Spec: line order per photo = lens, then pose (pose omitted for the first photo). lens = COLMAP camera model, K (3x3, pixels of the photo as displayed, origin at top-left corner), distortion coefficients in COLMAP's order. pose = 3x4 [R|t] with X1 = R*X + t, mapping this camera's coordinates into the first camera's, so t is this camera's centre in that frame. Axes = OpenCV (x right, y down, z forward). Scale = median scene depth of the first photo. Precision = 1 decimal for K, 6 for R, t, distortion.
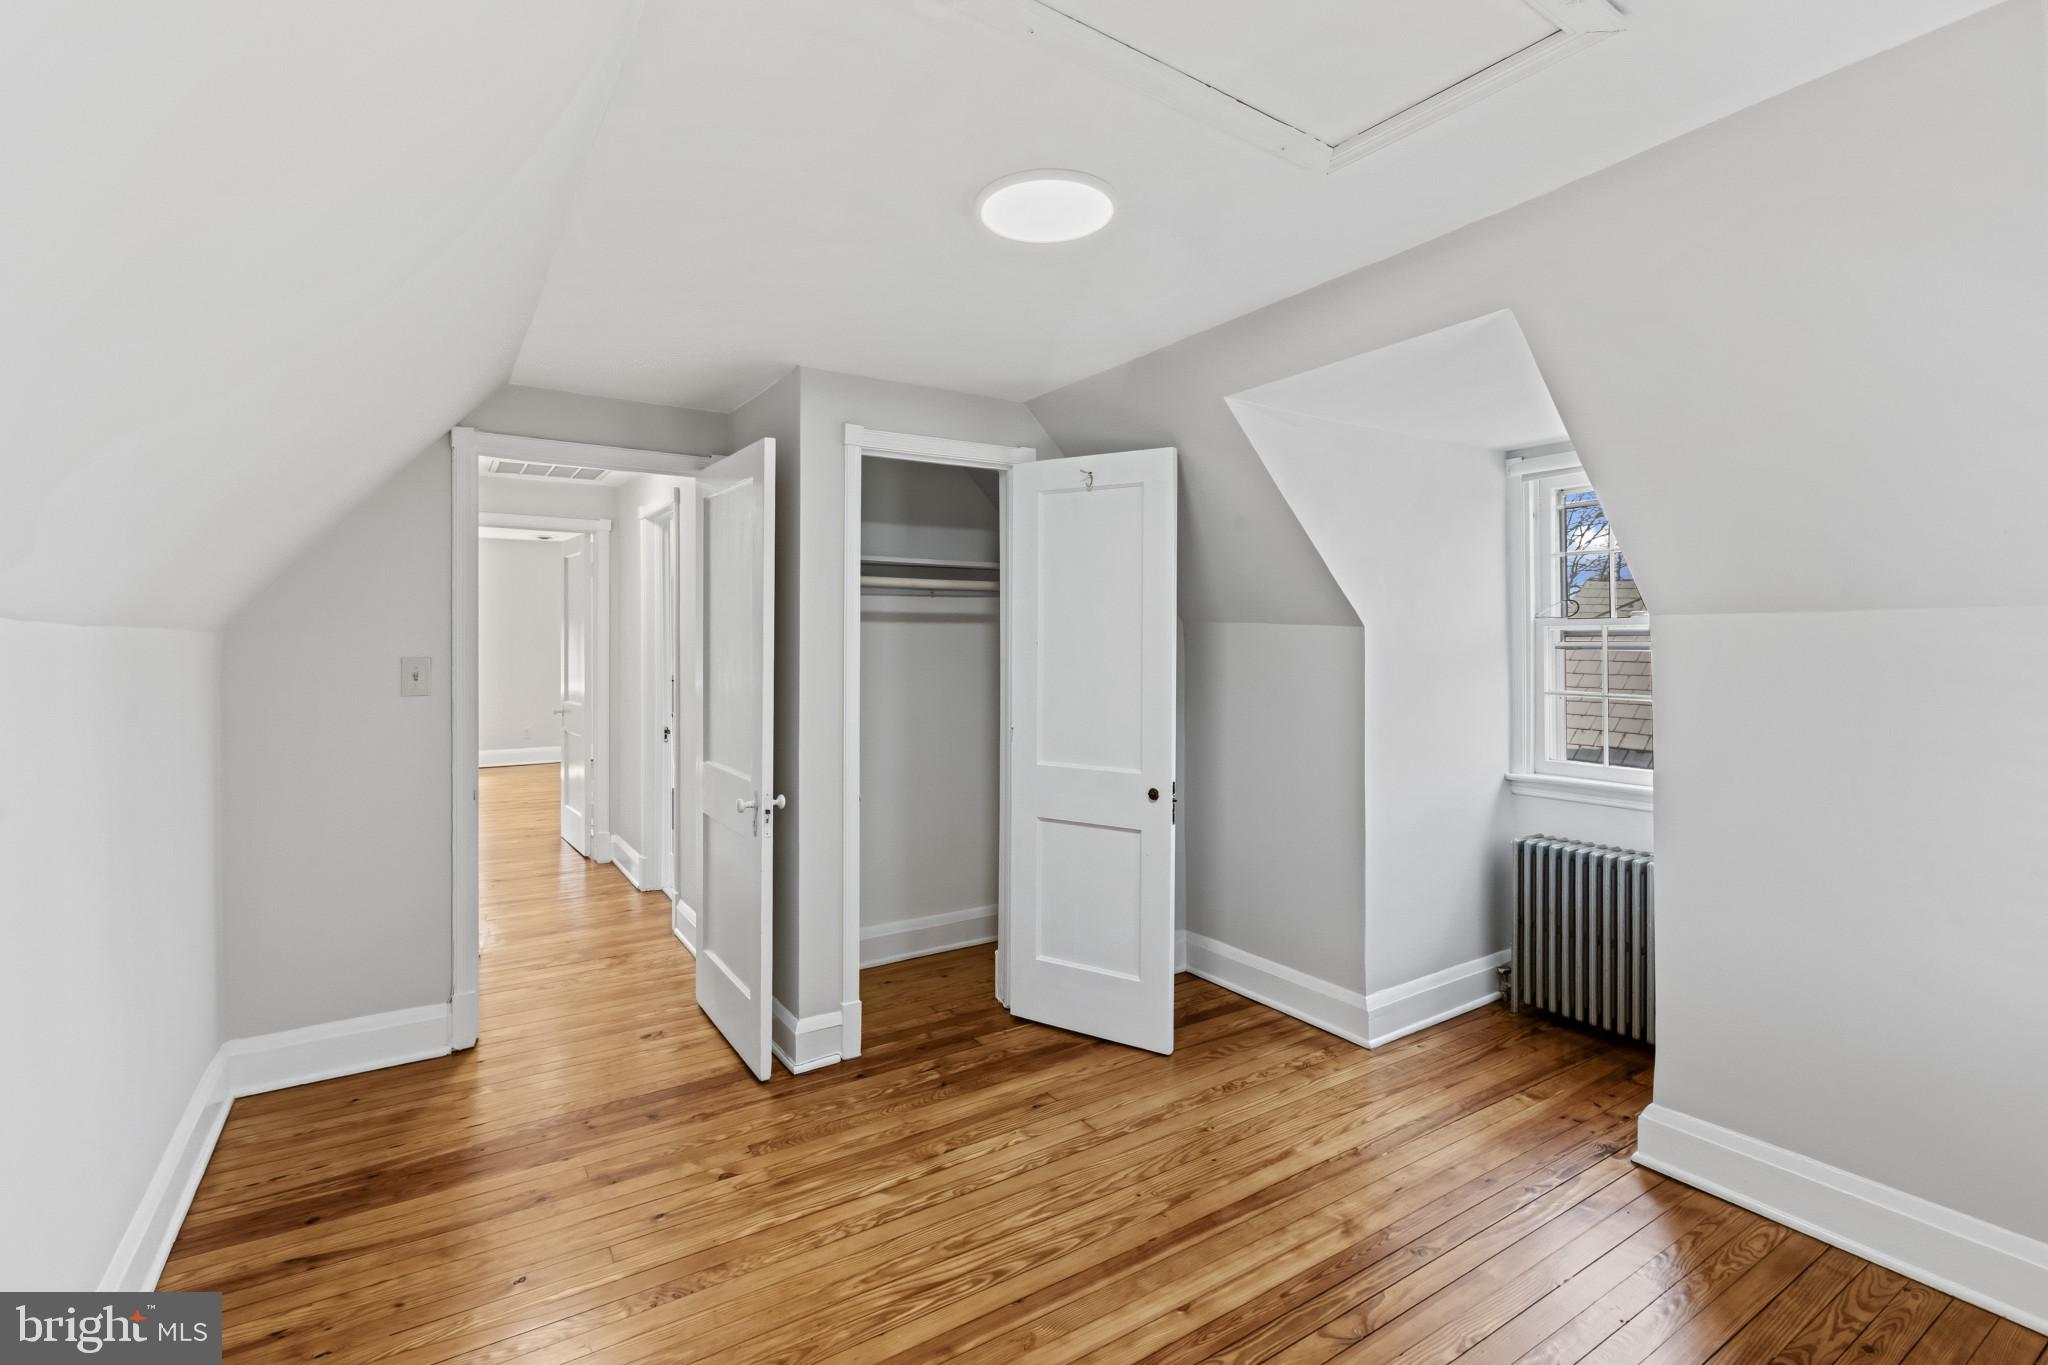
lens RADIAL K [[924.1, 0, 997.8], [0, 924.1, 643.4], [0, 0, 1]] dist [0.001126, 0.000694]
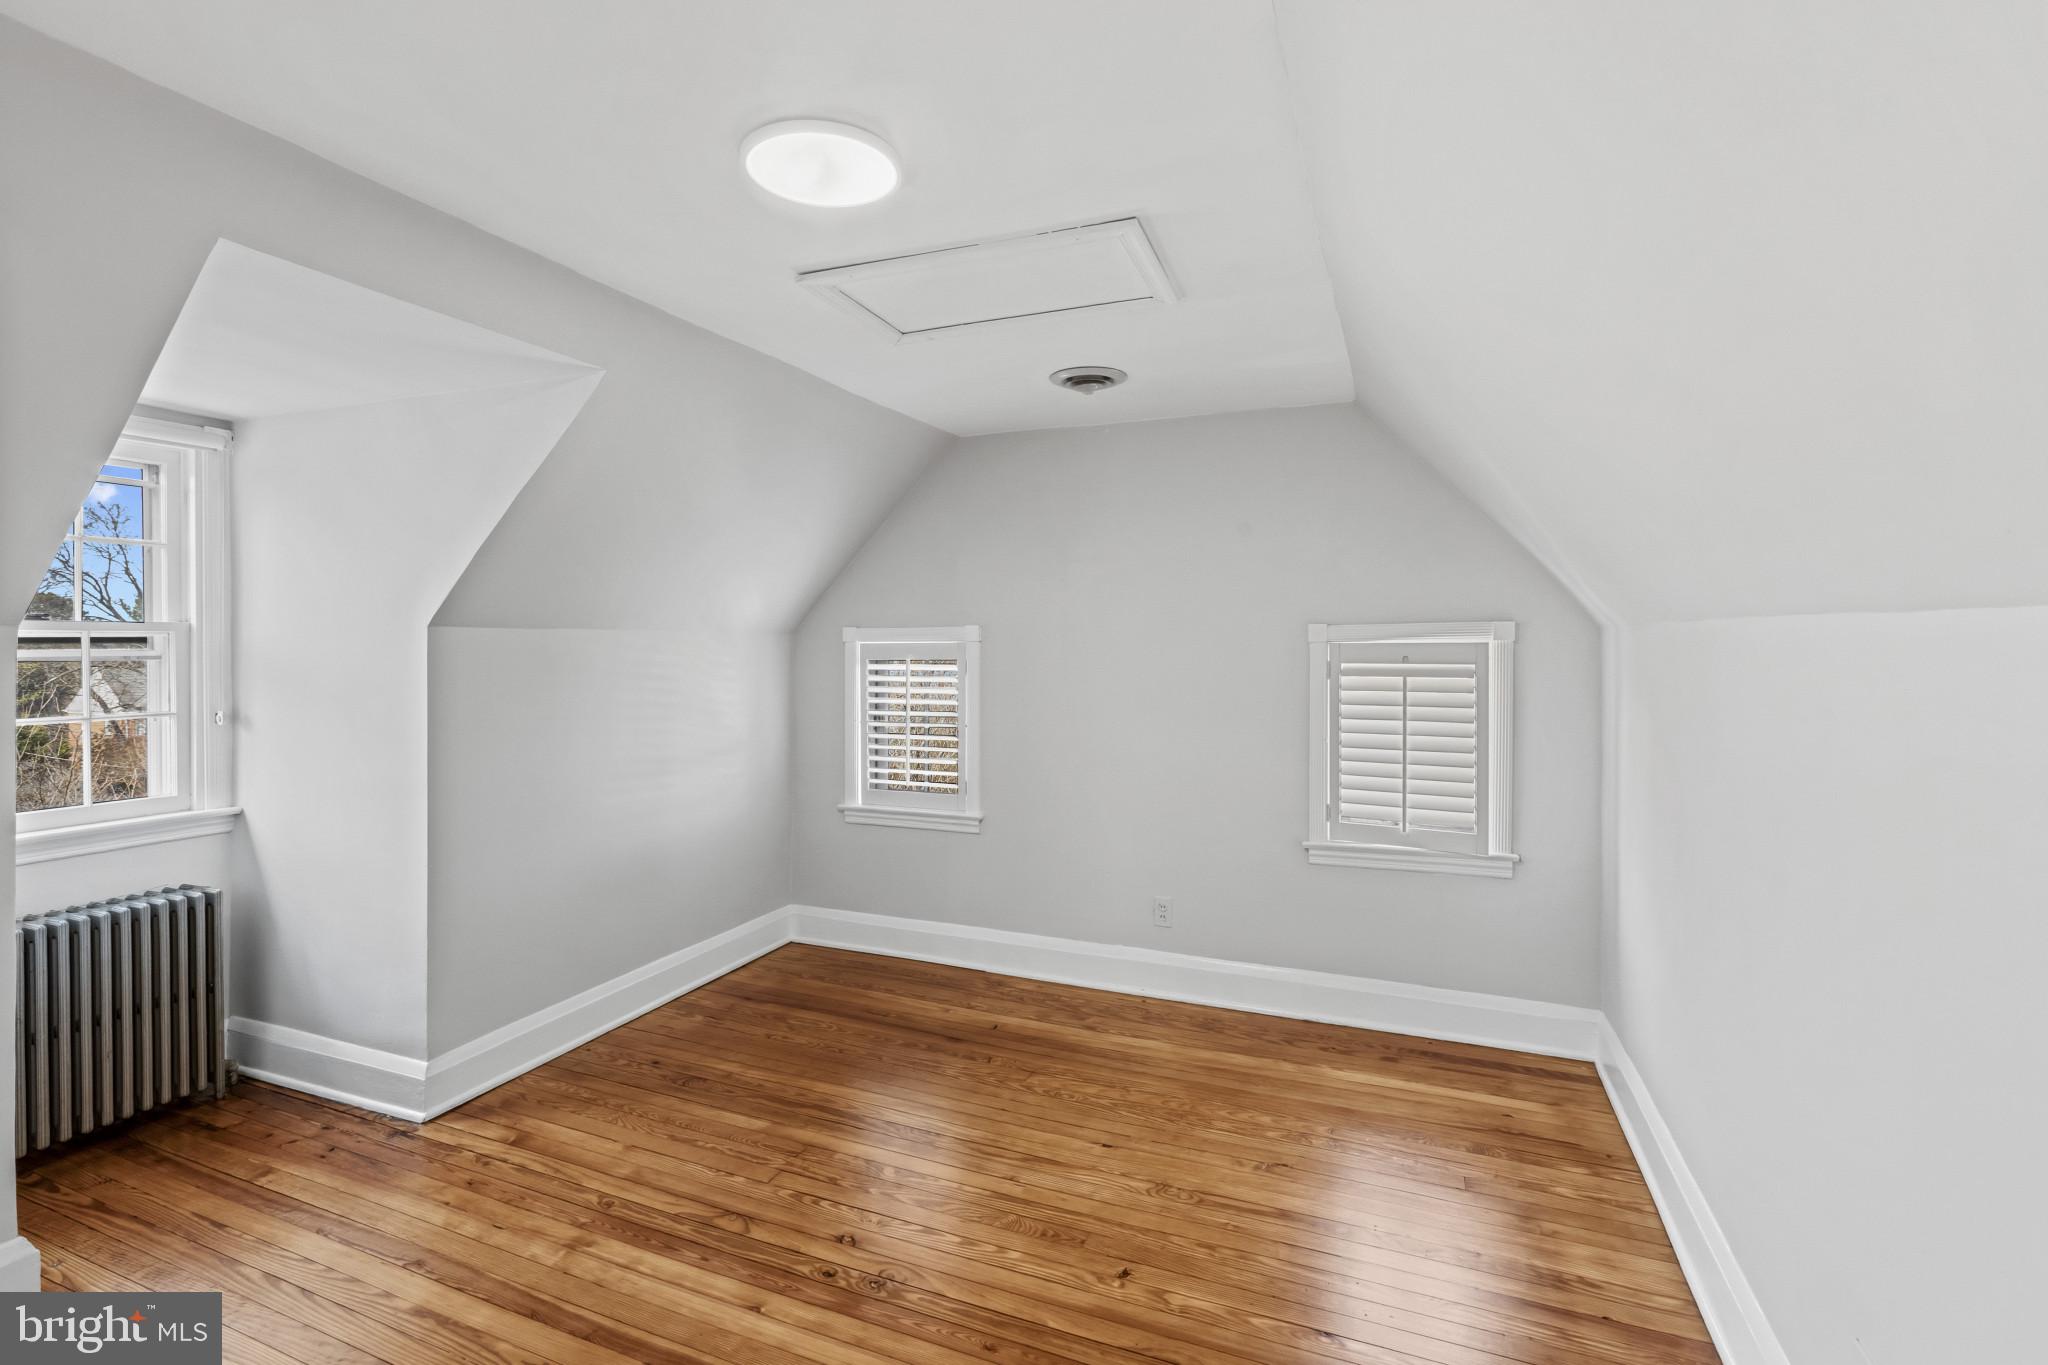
lens RADIAL K [[924.1, 0, 1014.2], [0, 924.1, 665.9], [0, 0, 1]] dist [0.001126, 0.000694]
pose [[-0.583759, -0.010838, 0.811855, -0.639059], [-0.000005, 0.999911, 0.013344, 0.000335], [-0.811927, 0.007786, -0.583707, 1.110847]]
